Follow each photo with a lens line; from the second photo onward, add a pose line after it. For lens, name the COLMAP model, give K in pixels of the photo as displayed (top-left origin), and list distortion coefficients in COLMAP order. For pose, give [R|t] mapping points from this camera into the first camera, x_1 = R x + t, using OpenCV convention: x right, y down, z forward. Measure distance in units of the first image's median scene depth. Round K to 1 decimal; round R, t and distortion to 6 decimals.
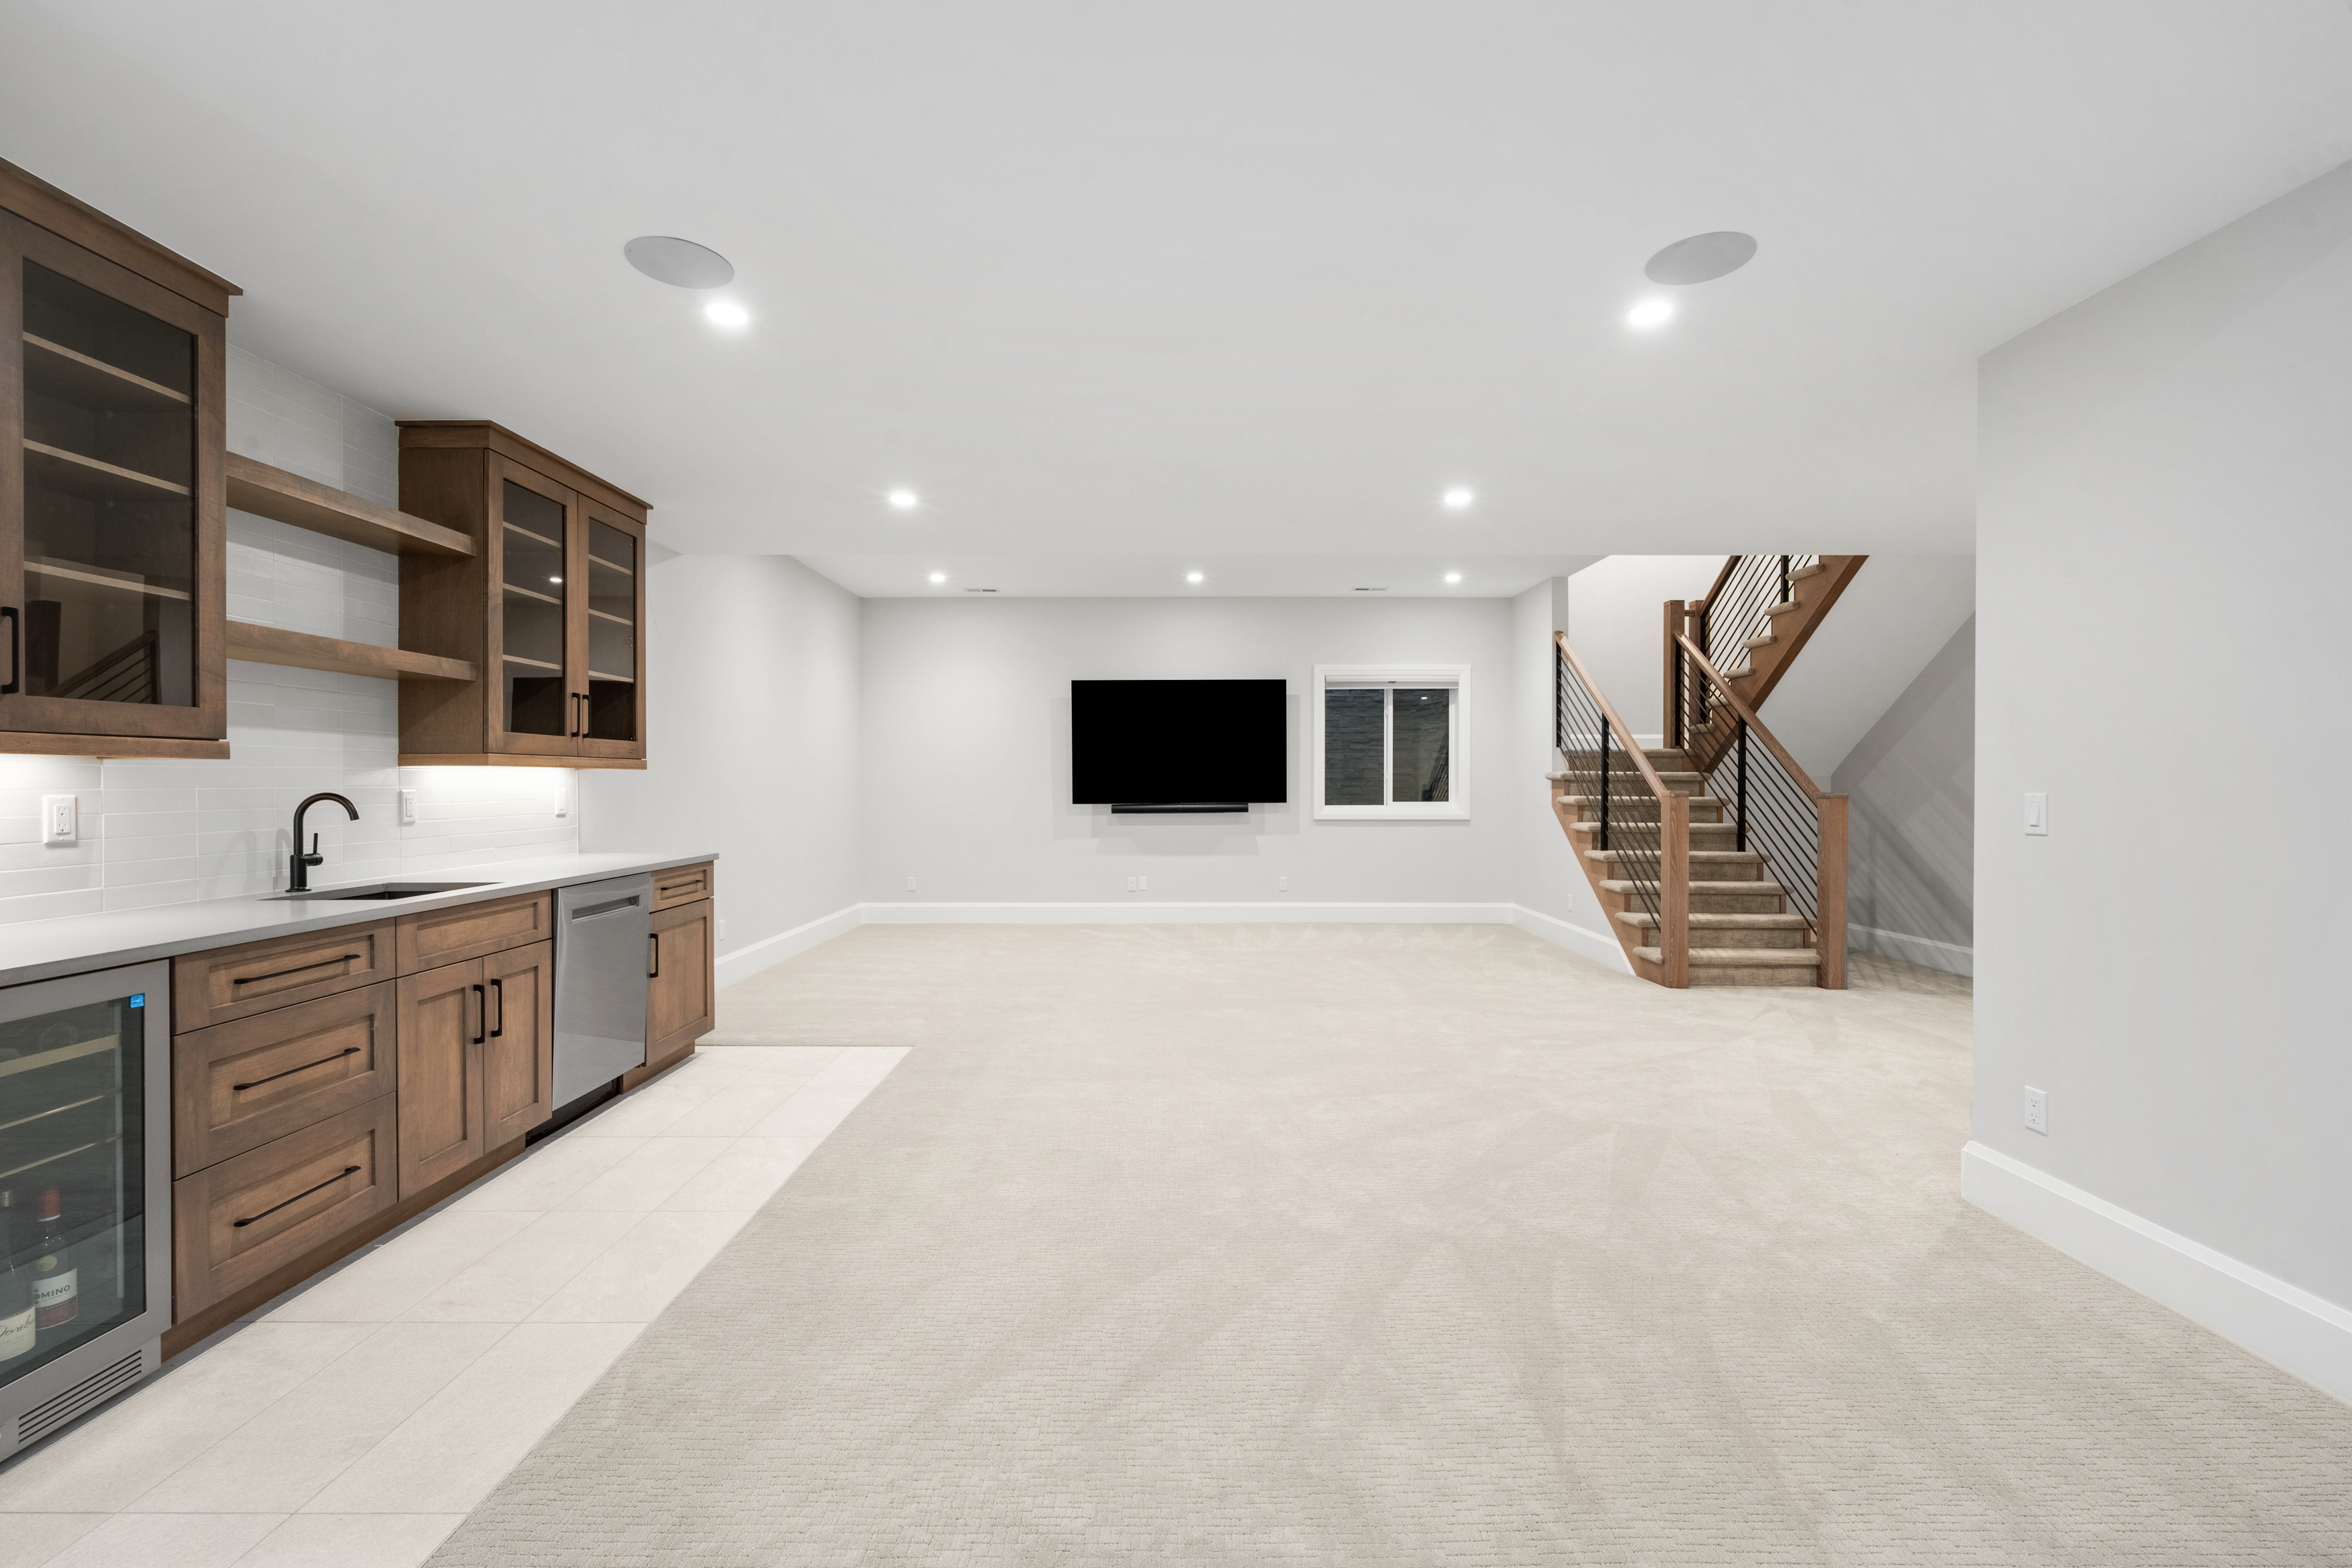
lens RADIAL K [[1074.6, 0, 1176.0], [0, 1074.6, 784.0], [0, 0, 1]] dist [-0.000516, 0.000020]
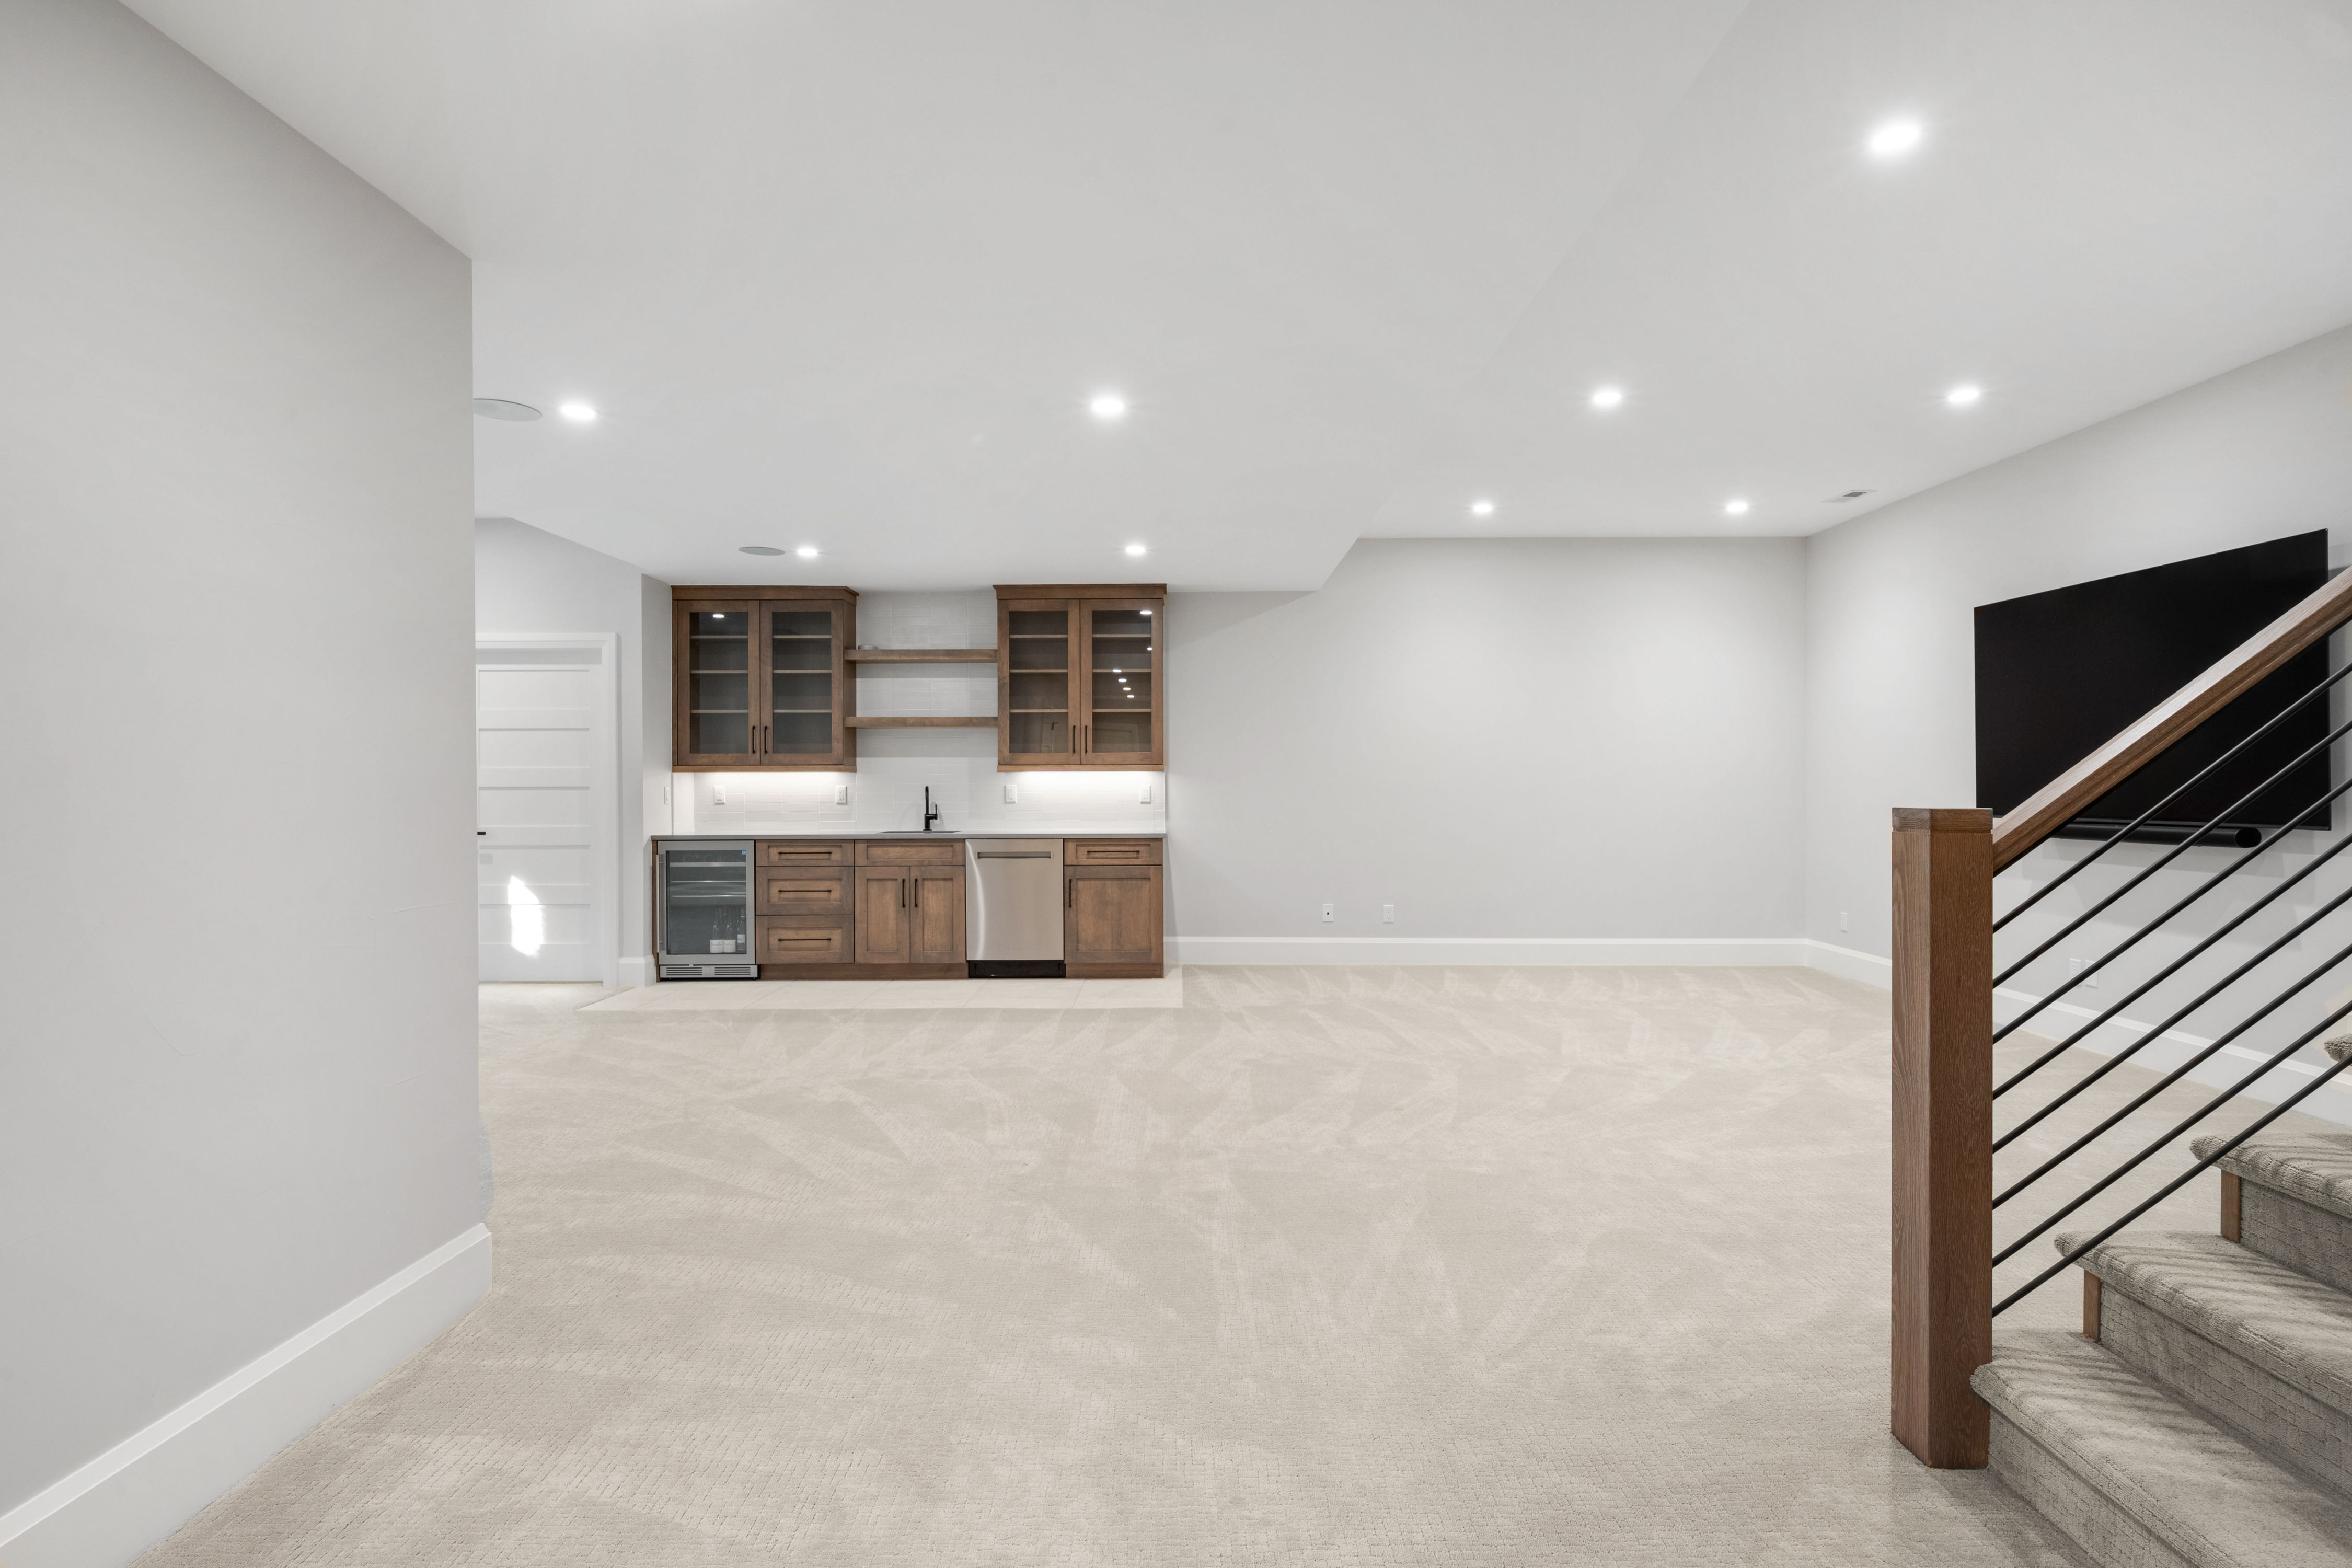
lens RADIAL K [[1074.6, 0, 1176.0], [0, 1074.6, 784.0], [0, 0, 1]] dist [-0.000516, 0.000020]
pose [[-0.045502, 0.007360, -0.998937, 1.406116], [-0.001371, 0.999971, 0.007430, -0.012736], [0.998963, 0.001708, -0.045491, 1.629038]]
